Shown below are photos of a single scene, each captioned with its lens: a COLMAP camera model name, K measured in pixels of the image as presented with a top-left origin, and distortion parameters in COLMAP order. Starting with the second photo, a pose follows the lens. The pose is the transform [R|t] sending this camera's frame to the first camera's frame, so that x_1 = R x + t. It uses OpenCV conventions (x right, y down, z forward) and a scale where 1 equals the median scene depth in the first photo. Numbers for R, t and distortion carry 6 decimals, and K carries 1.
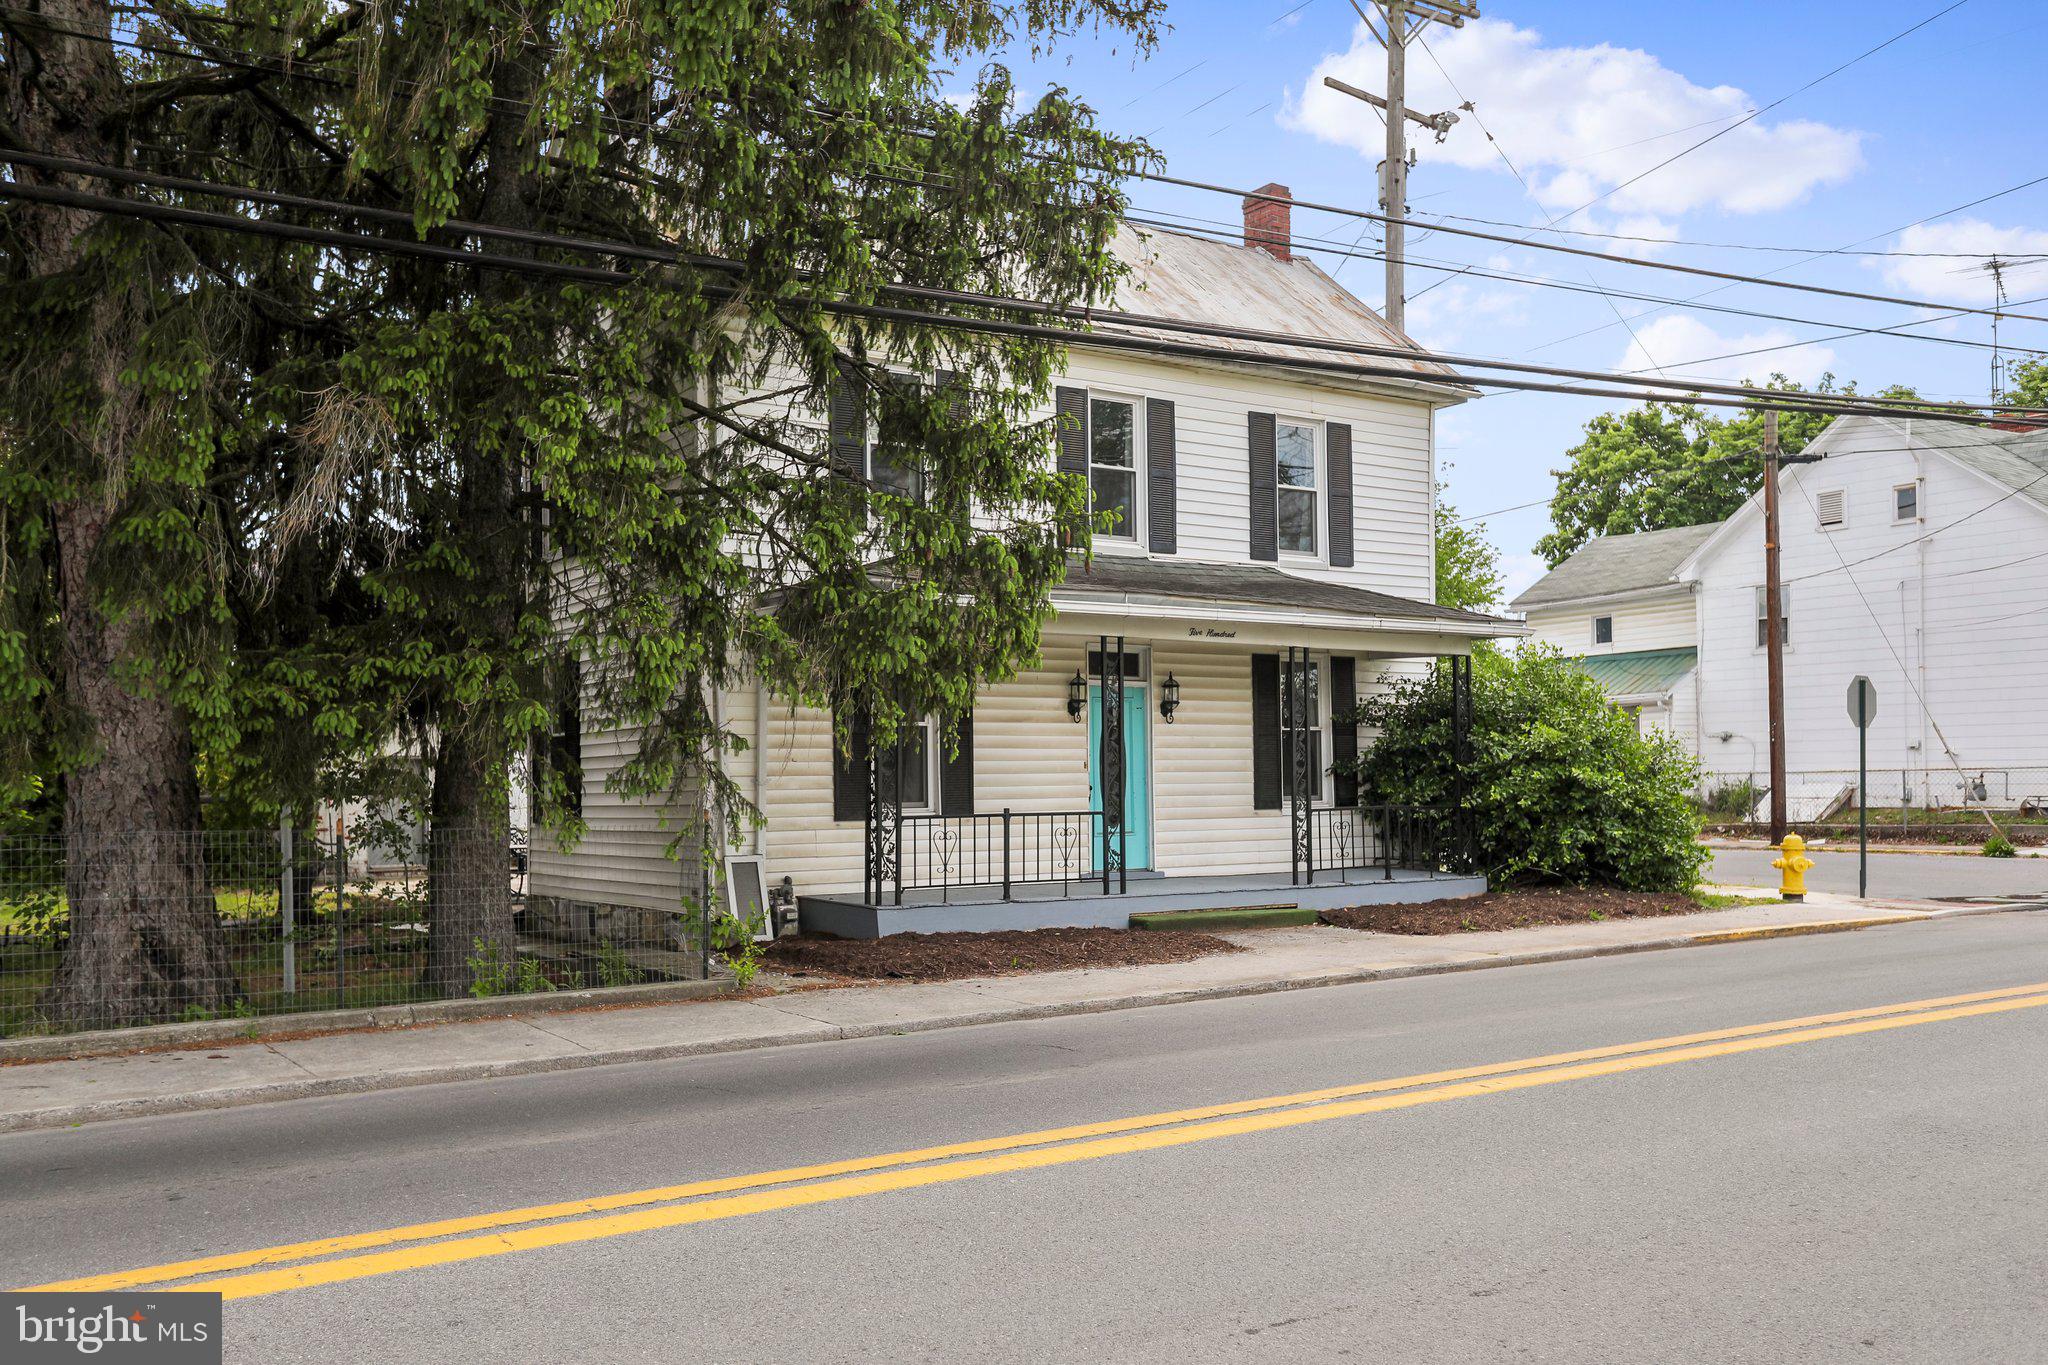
lens RADIAL K [[1653.9, 0, 1024.9], [0, 1653.9, 788.4], [0, 0, 1]] dist [0.004838, 0.001232]
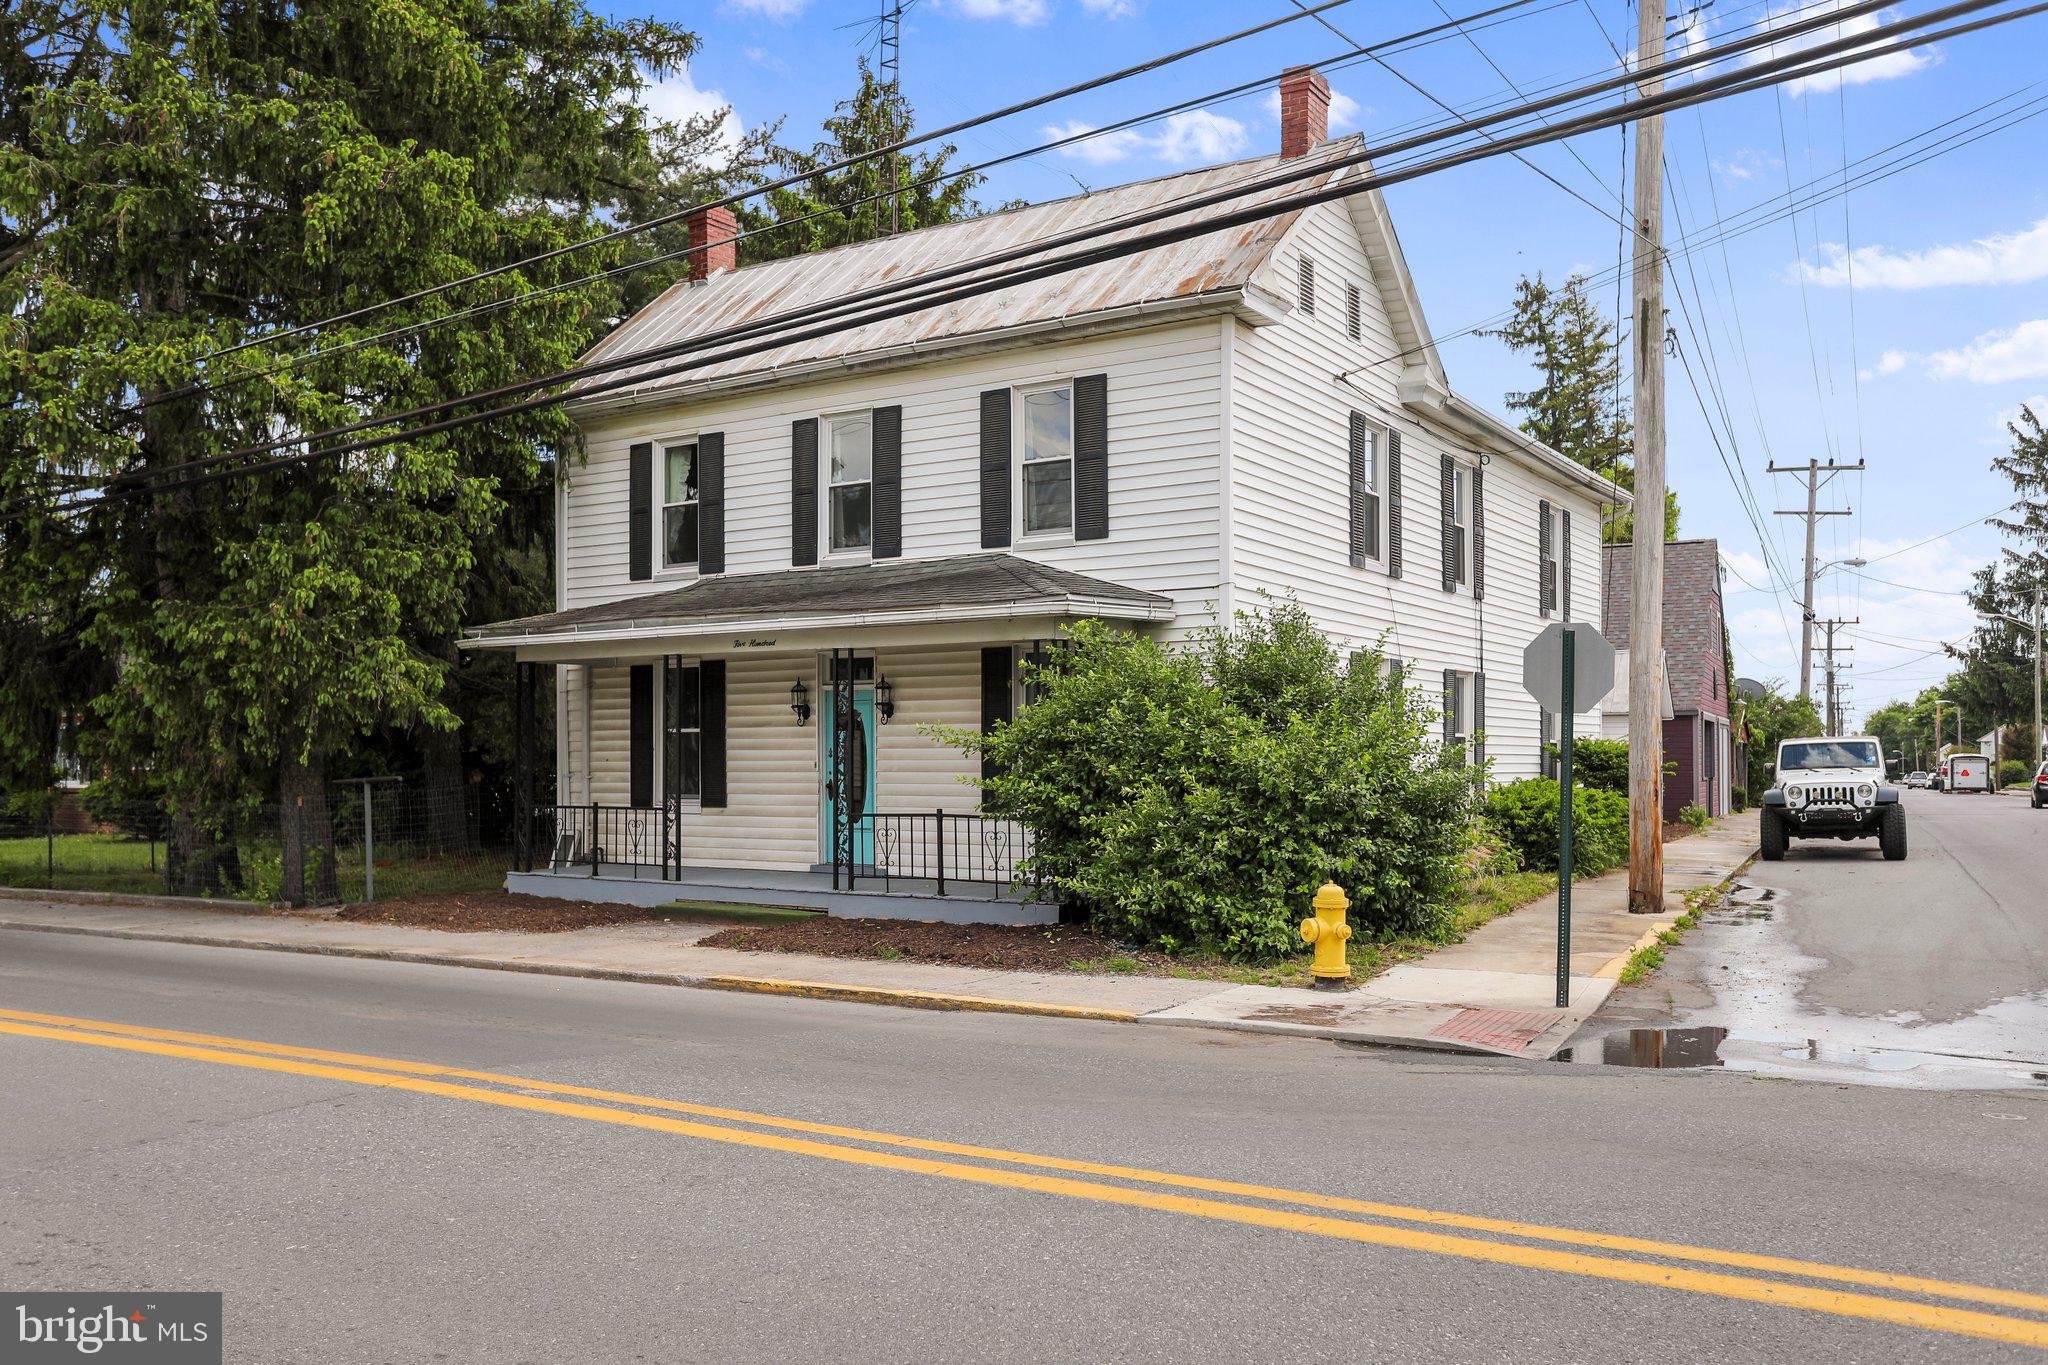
lens RADIAL K [[1691.0, 0, 1021.3], [0, 1691.0, 731.6], [0, 0, 1]] dist [0.057363, 0.001080]
pose [[0.407258, -0.004848, -0.913300, 1.028176], [-0.008656, 0.999921, -0.009168, -0.025427], [0.913272, 0.011639, 0.407184, 0.629239]]
